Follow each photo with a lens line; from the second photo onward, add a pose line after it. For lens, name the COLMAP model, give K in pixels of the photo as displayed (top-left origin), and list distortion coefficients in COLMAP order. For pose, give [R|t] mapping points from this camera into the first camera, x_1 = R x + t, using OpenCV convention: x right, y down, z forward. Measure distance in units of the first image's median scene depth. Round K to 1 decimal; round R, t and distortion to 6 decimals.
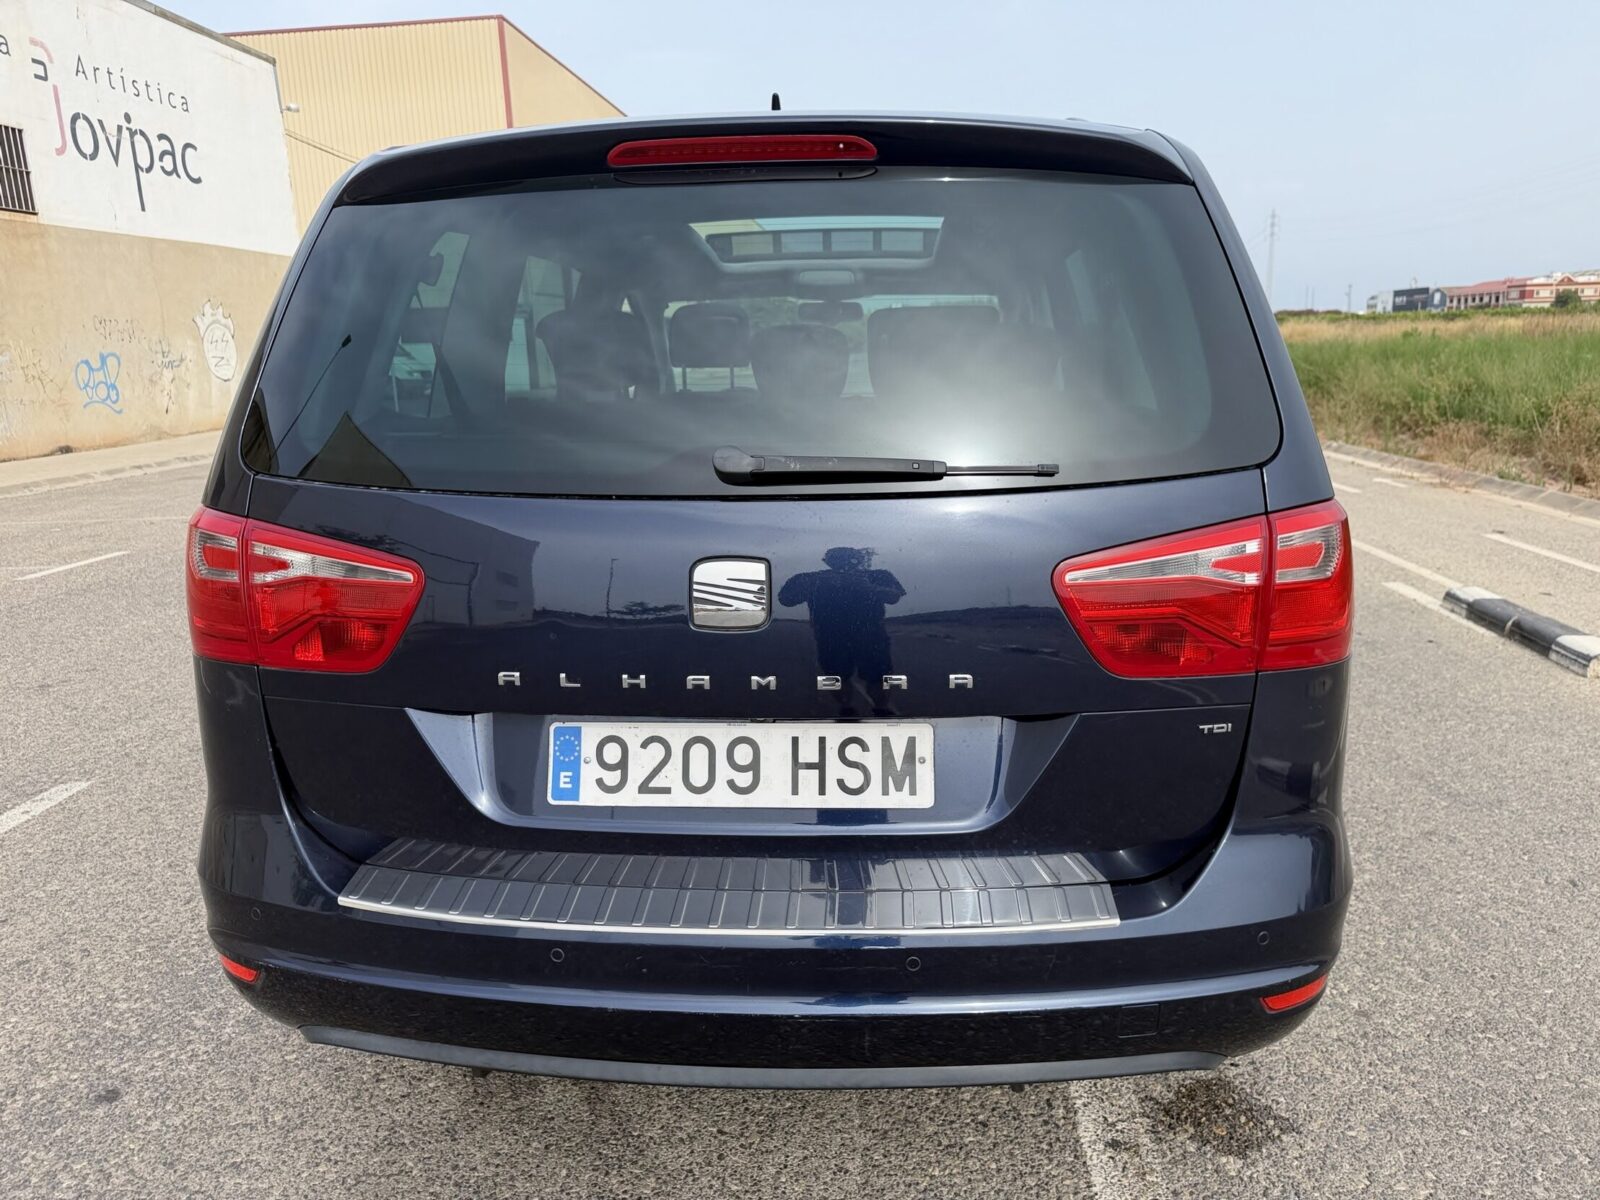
lens RADIAL K [[1170.4, 0, 799.3], [0, 1170.4, 607.1], [0, 0, 1]] dist [0.008272, 0.001402]
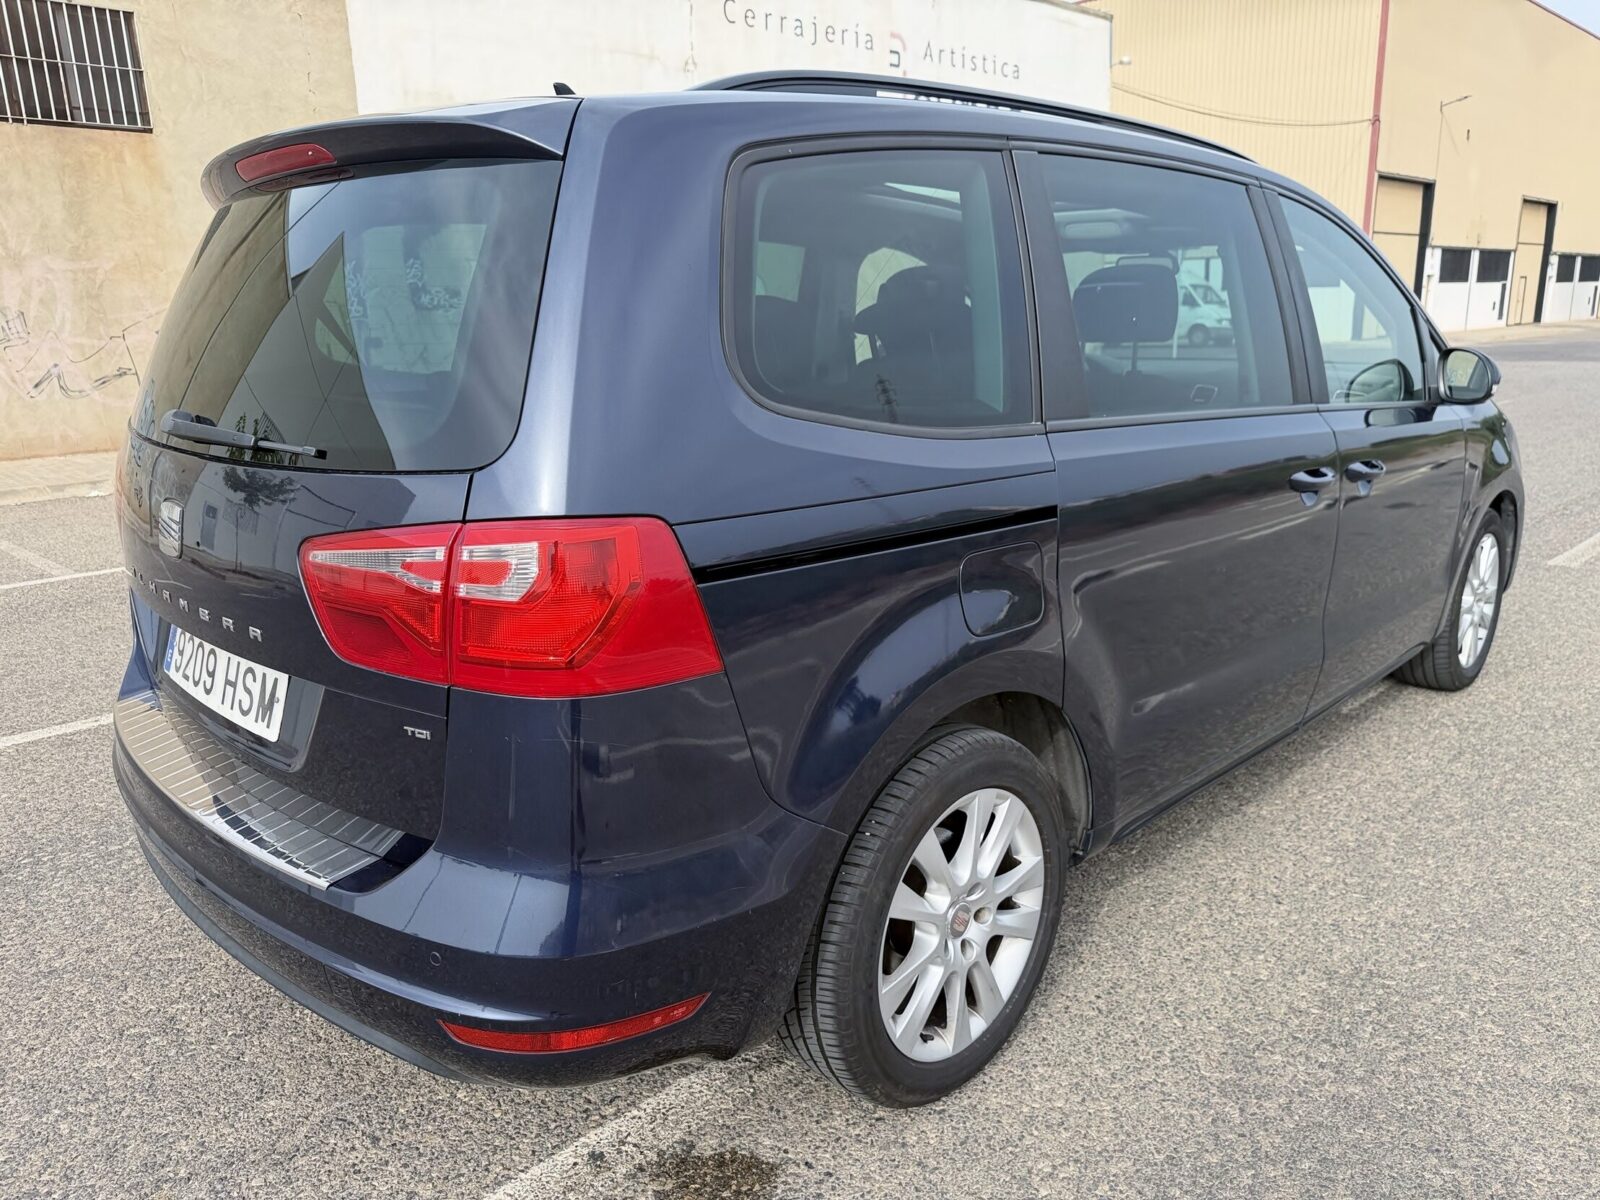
lens RADIAL K [[1170.4, 0, 801.8], [0, 1170.4, 605.8], [0, 0, 1]] dist [0.008272, 0.001402]
pose [[0.755955, 0.171248, -0.631828, 0.997945], [-0.143632, 0.985048, 0.095134, -0.117090], [0.638672, 0.018834, 0.769248, 0.375259]]
